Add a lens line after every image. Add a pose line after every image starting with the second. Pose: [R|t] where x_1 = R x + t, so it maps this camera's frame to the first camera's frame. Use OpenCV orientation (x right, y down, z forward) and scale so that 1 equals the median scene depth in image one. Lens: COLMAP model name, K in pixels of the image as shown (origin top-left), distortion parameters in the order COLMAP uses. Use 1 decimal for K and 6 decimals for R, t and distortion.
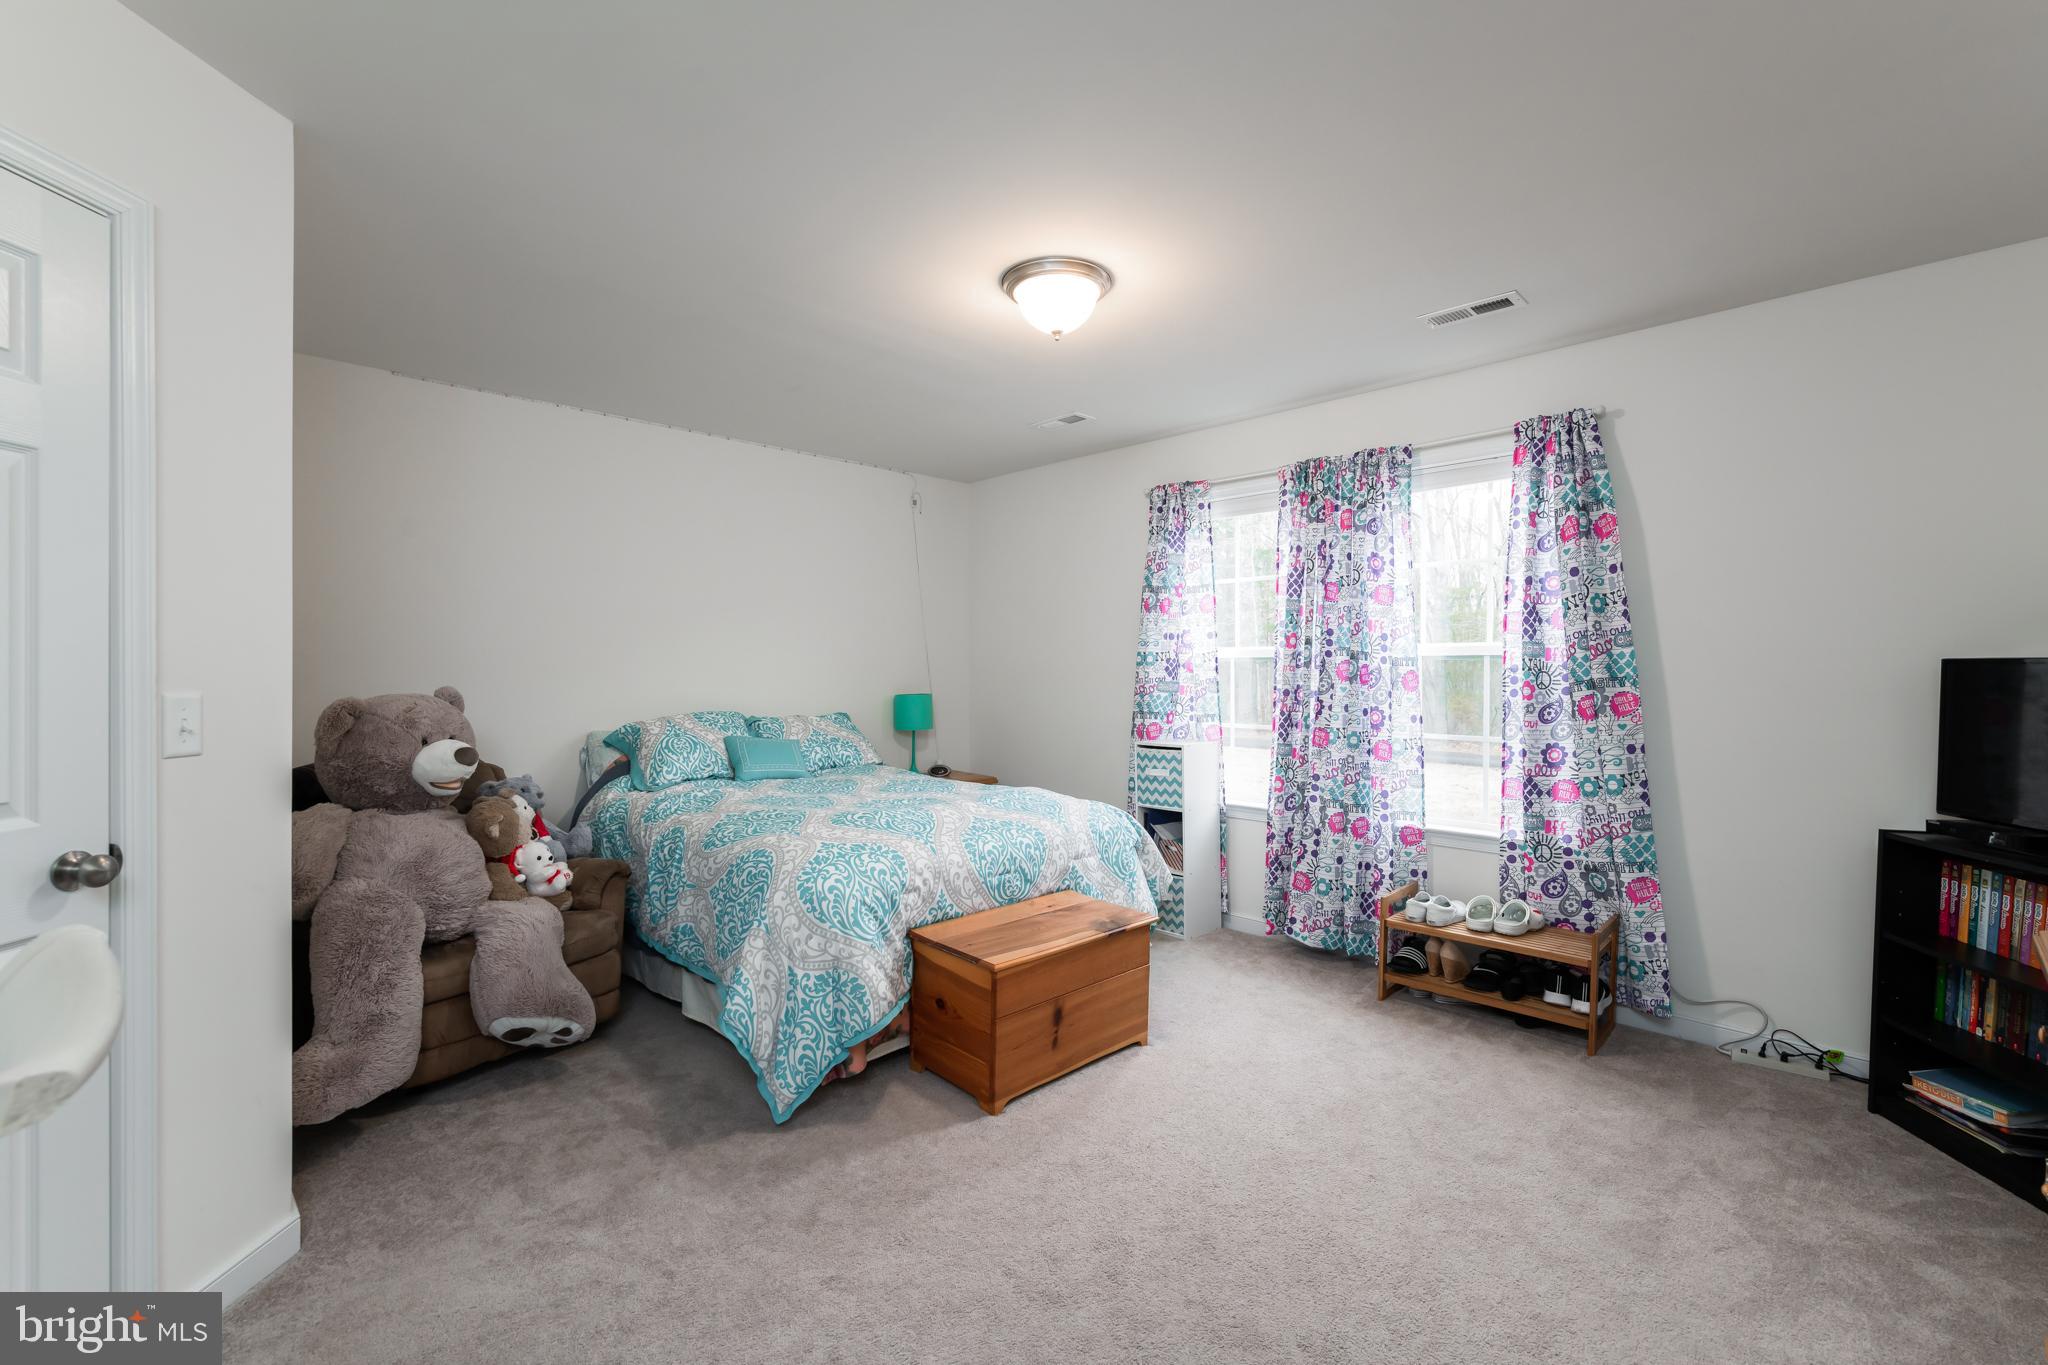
lens RADIAL K [[890.6, 0, 1028.3], [0, 890.6, 679.6], [0, 0, 1]] dist [0.002314, -0.000432]
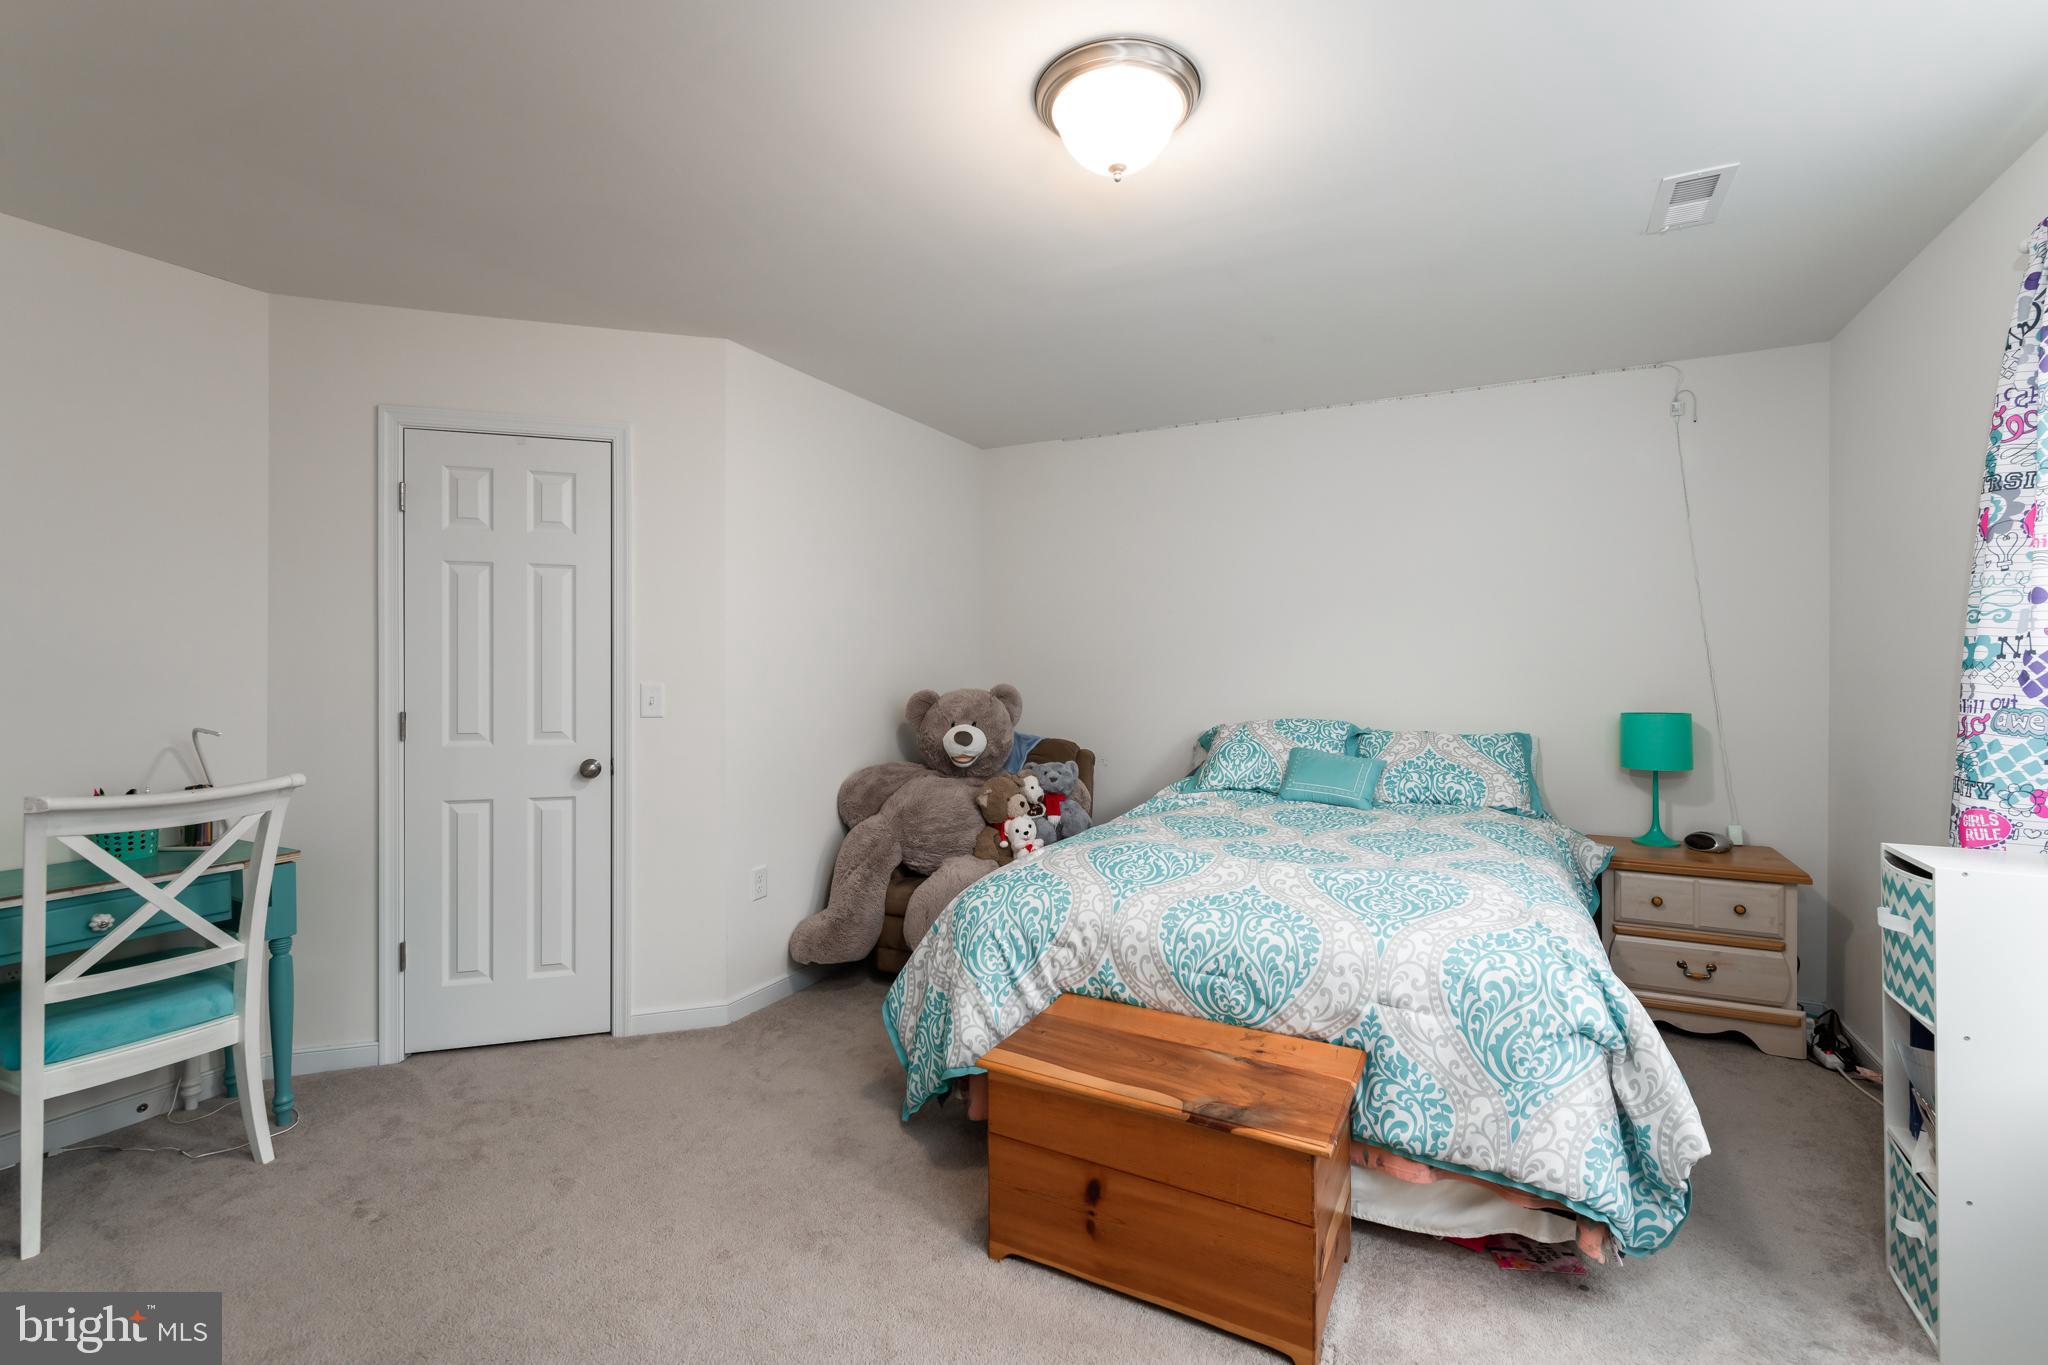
lens RADIAL K [[890.6, 0, 1028.3], [0, 890.6, 671.3], [0, 0, 1]] dist [0.002314, -0.000432]
pose [[0.304573, 0.006161, -0.952469, 0.582633], [-0.015082, 0.999885, 0.001645, -0.012771], [0.952370, 0.013864, 0.304631, 0.661153]]
